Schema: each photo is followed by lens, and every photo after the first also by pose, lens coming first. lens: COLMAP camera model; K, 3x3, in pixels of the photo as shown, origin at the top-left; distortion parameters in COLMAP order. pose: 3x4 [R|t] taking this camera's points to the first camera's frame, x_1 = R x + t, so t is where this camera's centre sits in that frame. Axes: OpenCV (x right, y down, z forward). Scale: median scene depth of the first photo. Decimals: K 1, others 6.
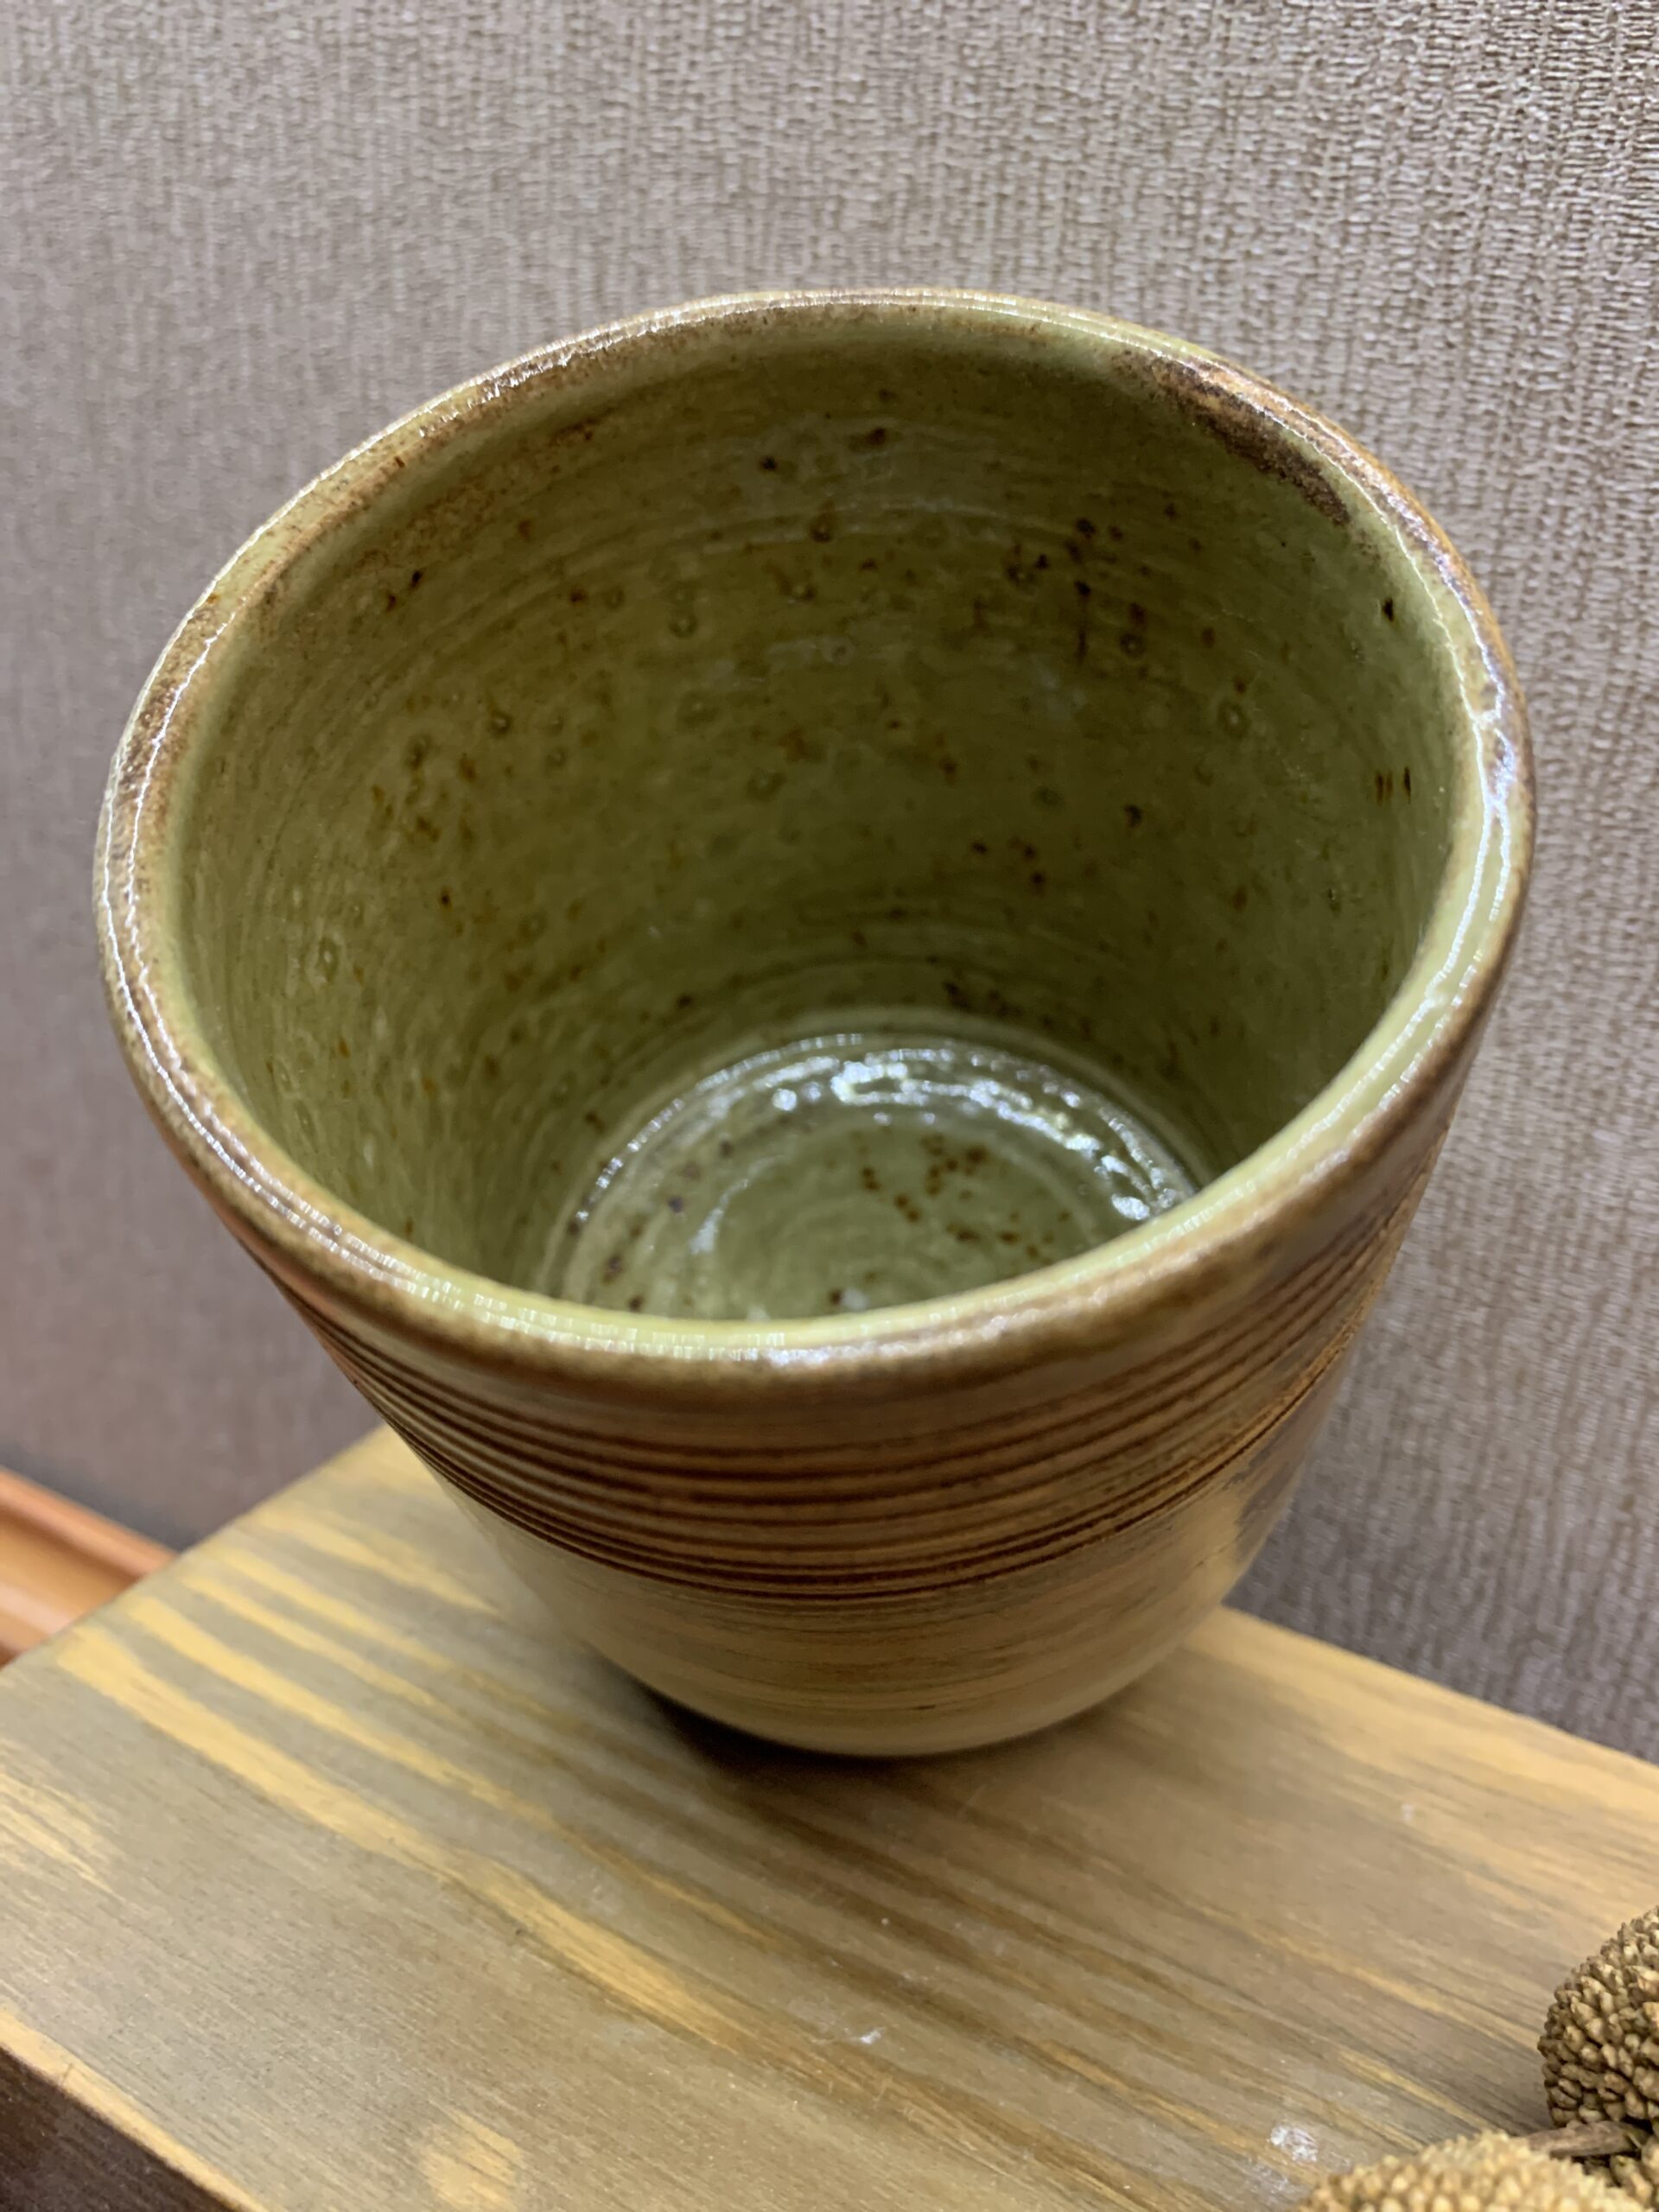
lens RADIAL K [[1719.8, 0, 851.4], [0, 1719.8, 1105.5], [0, 0, 1]] dist [-0.025005, 0.008115]
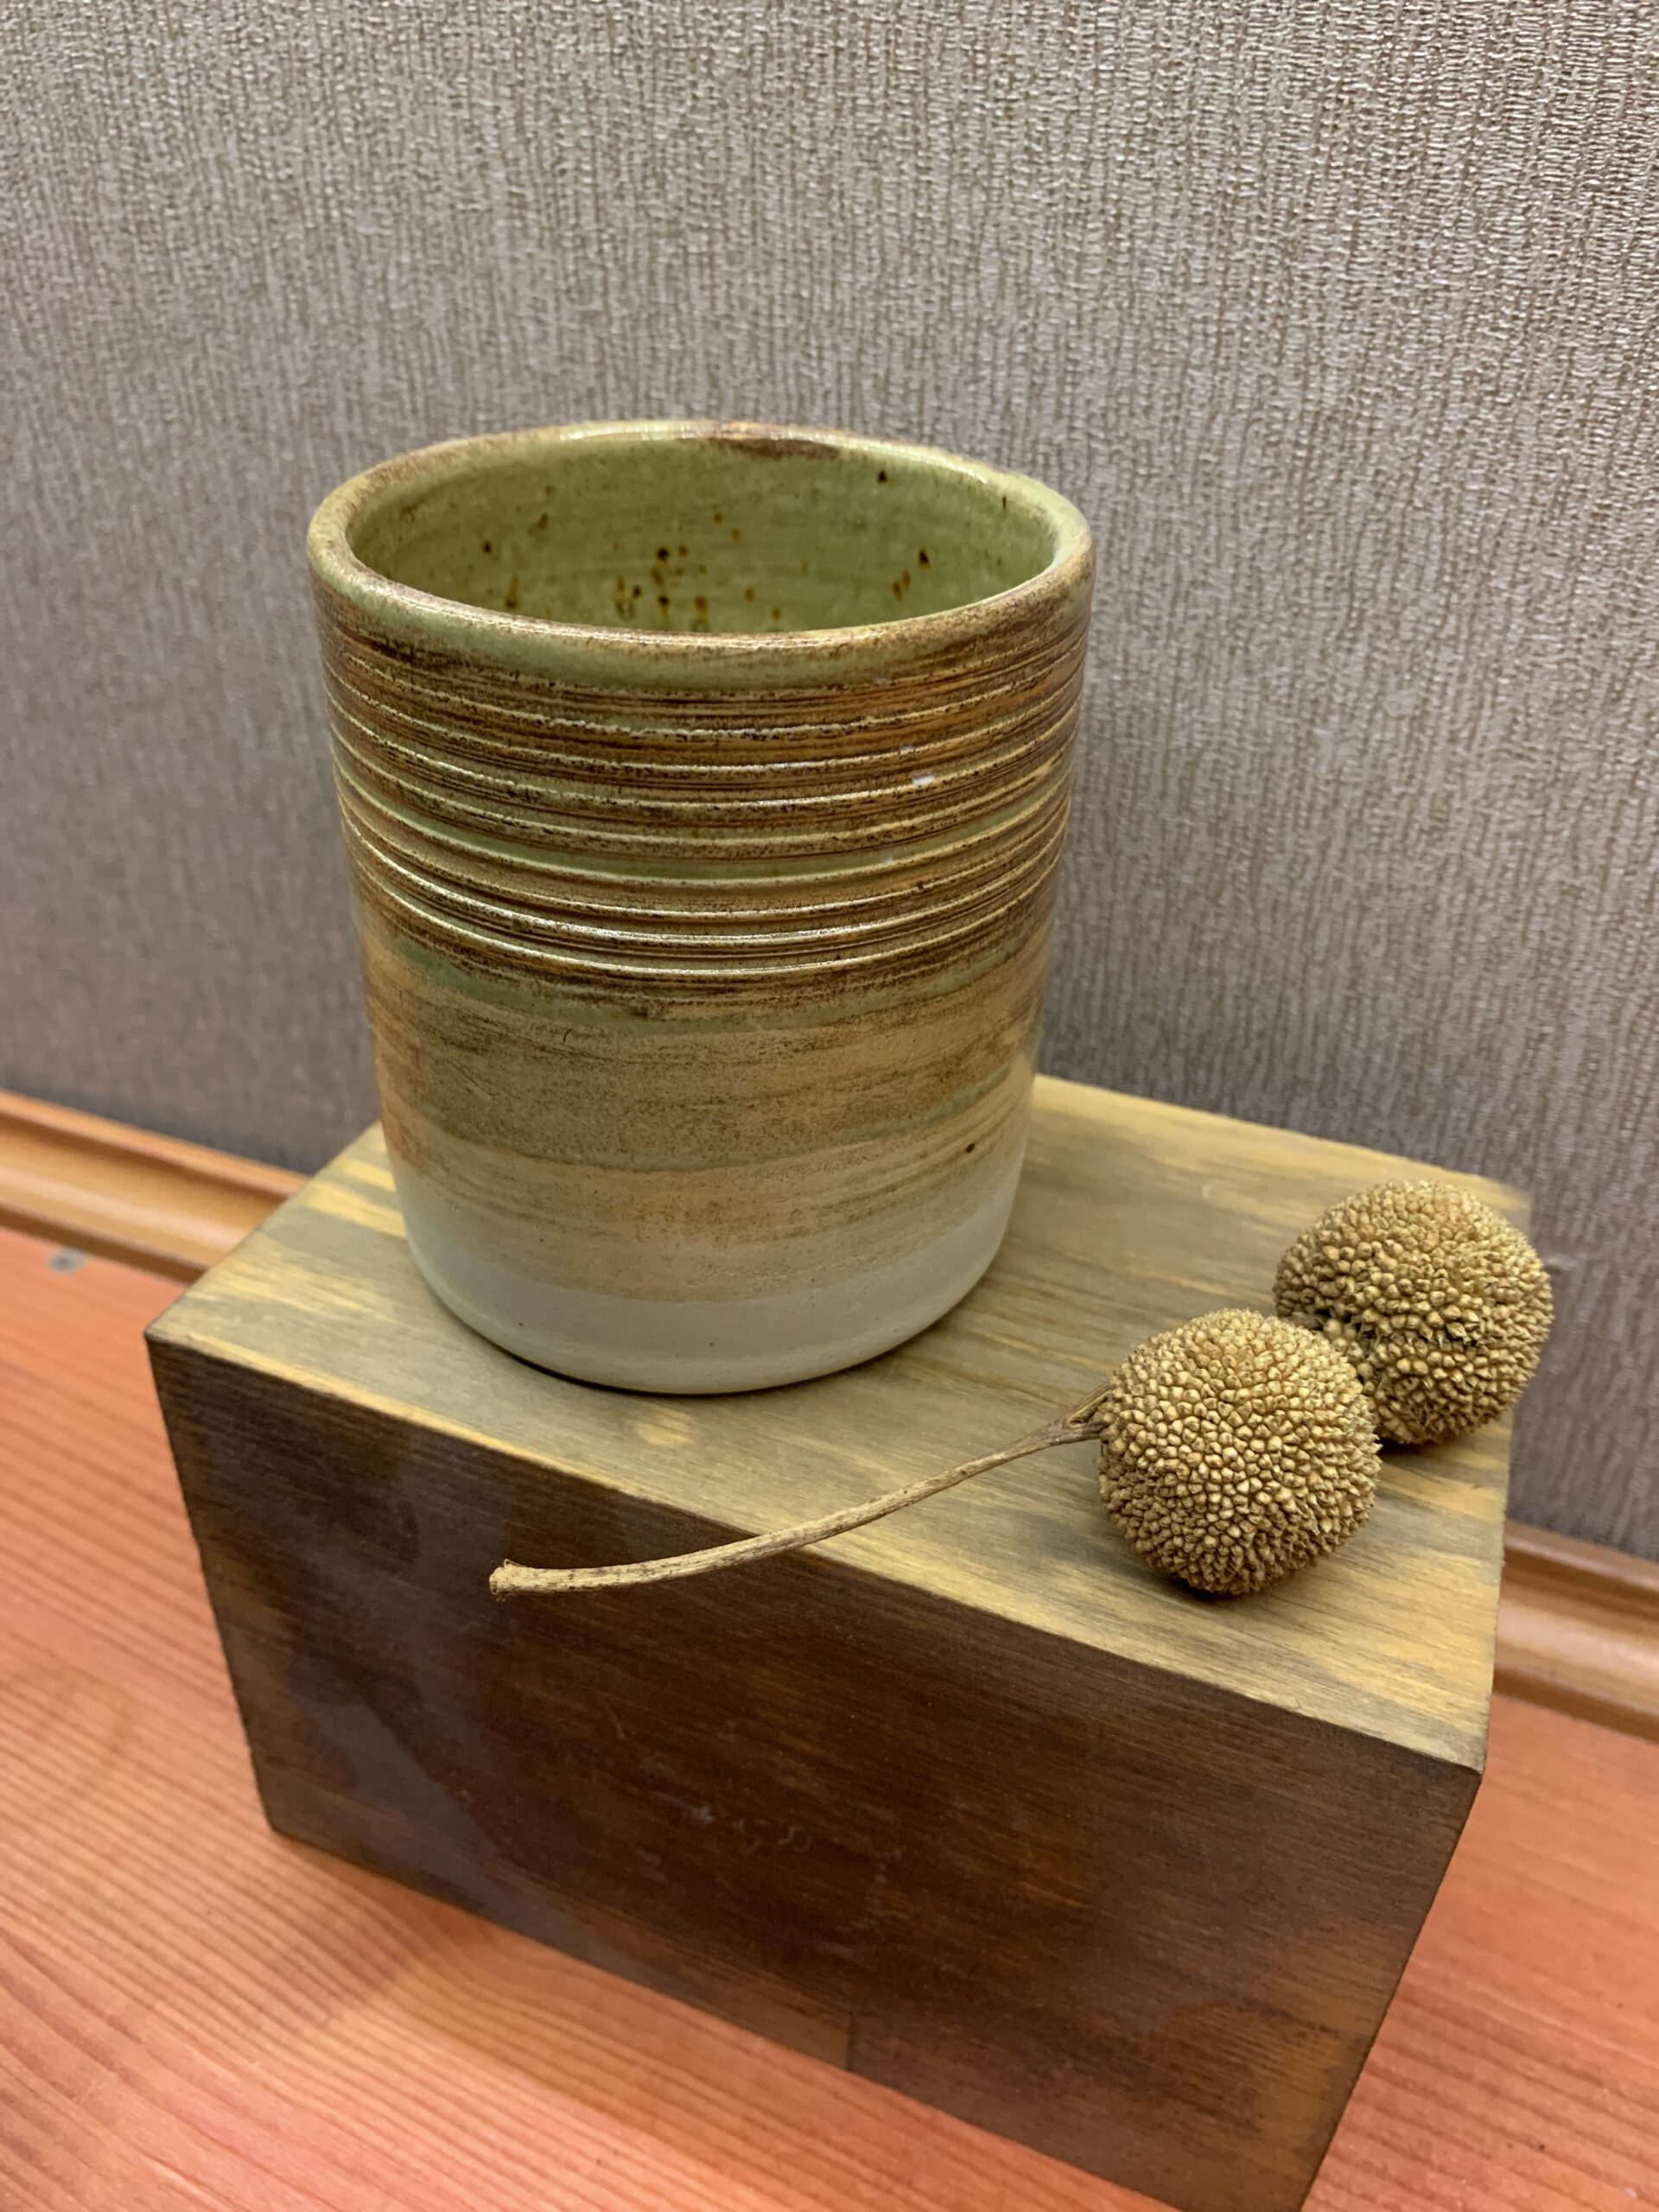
lens RADIAL K [[1672.1, 0, 834.8], [0, 1672.1, 1076.7], [0, 0, 1]] dist [-0.008945, 0.002265]
pose [[0.992232, -0.114526, 0.048578, -0.068498], [0.101556, 0.971230, 0.215402, -0.047227], [-0.071850, -0.208796, 0.975316, -0.421561]]
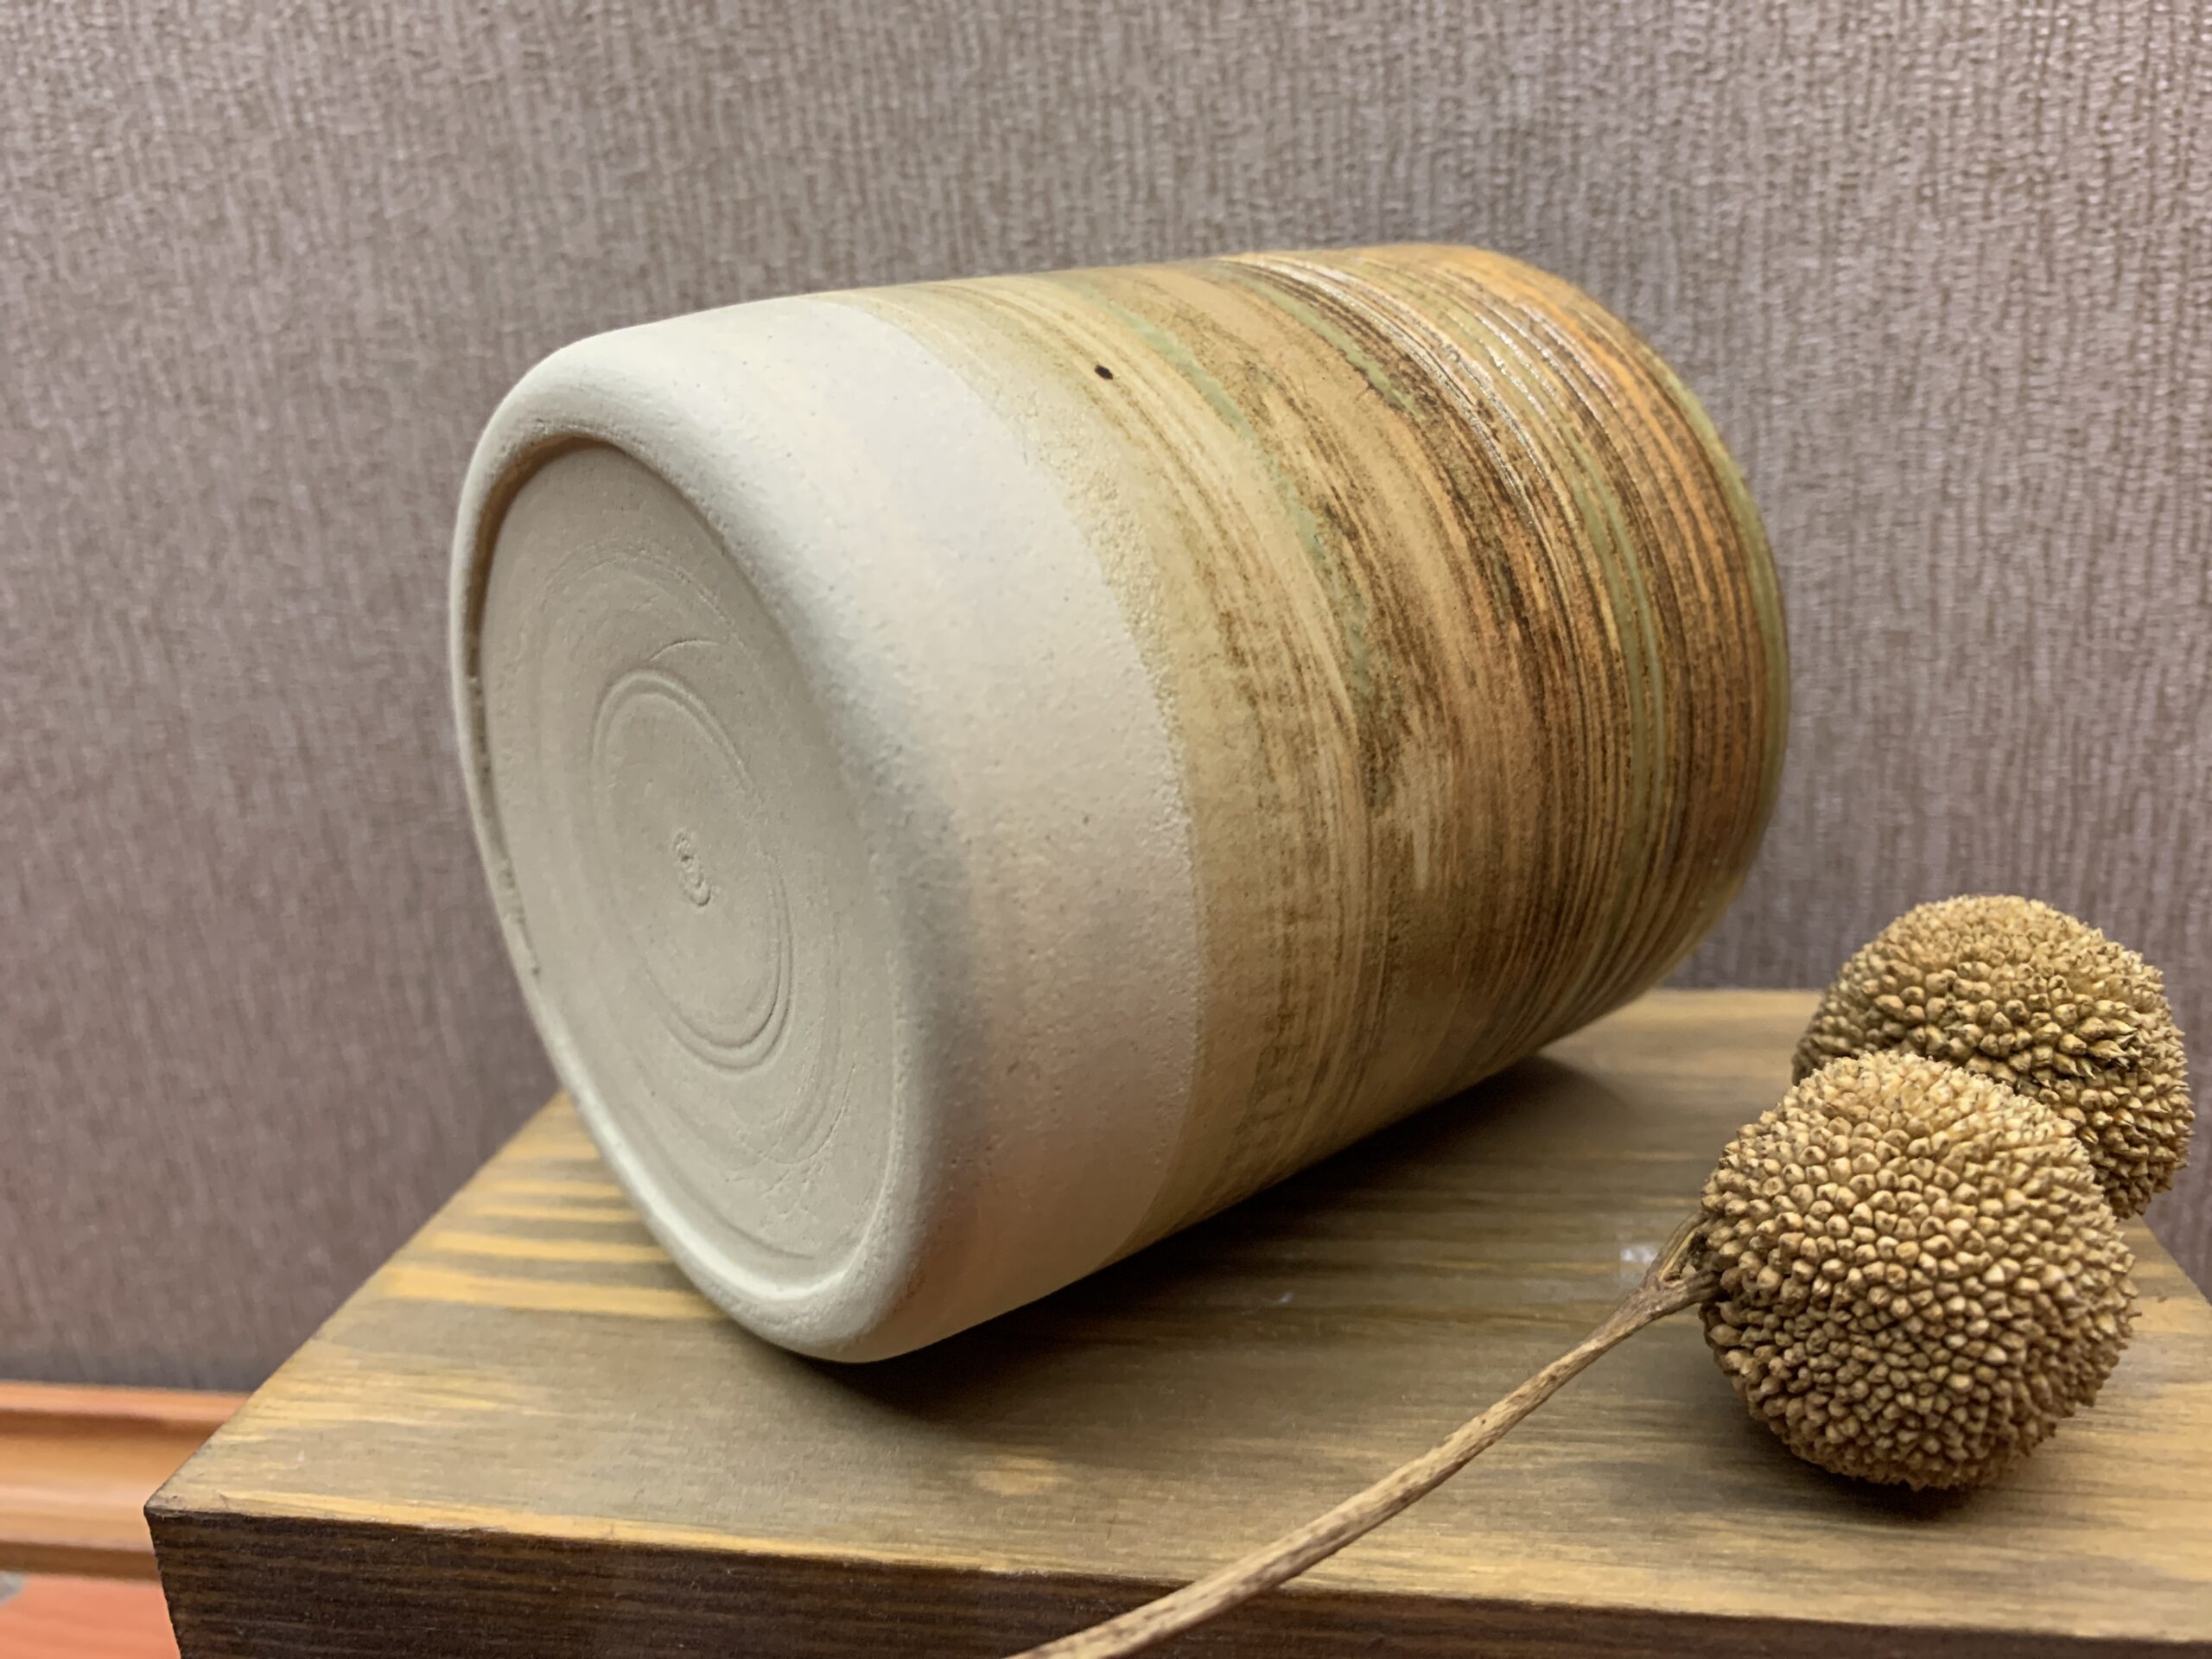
lens RADIAL K [[1719.8, 0, 1087.5], [0, 1719.8, 828.7], [0, 0, 1]] dist [-0.025005, 0.008115]
pose [[0.938540, -0.246536, 0.241584, -0.252087], [0.260813, 0.964969, -0.028491, 0.195767], [-0.226097, 0.089748, 0.969961, -0.085875]]
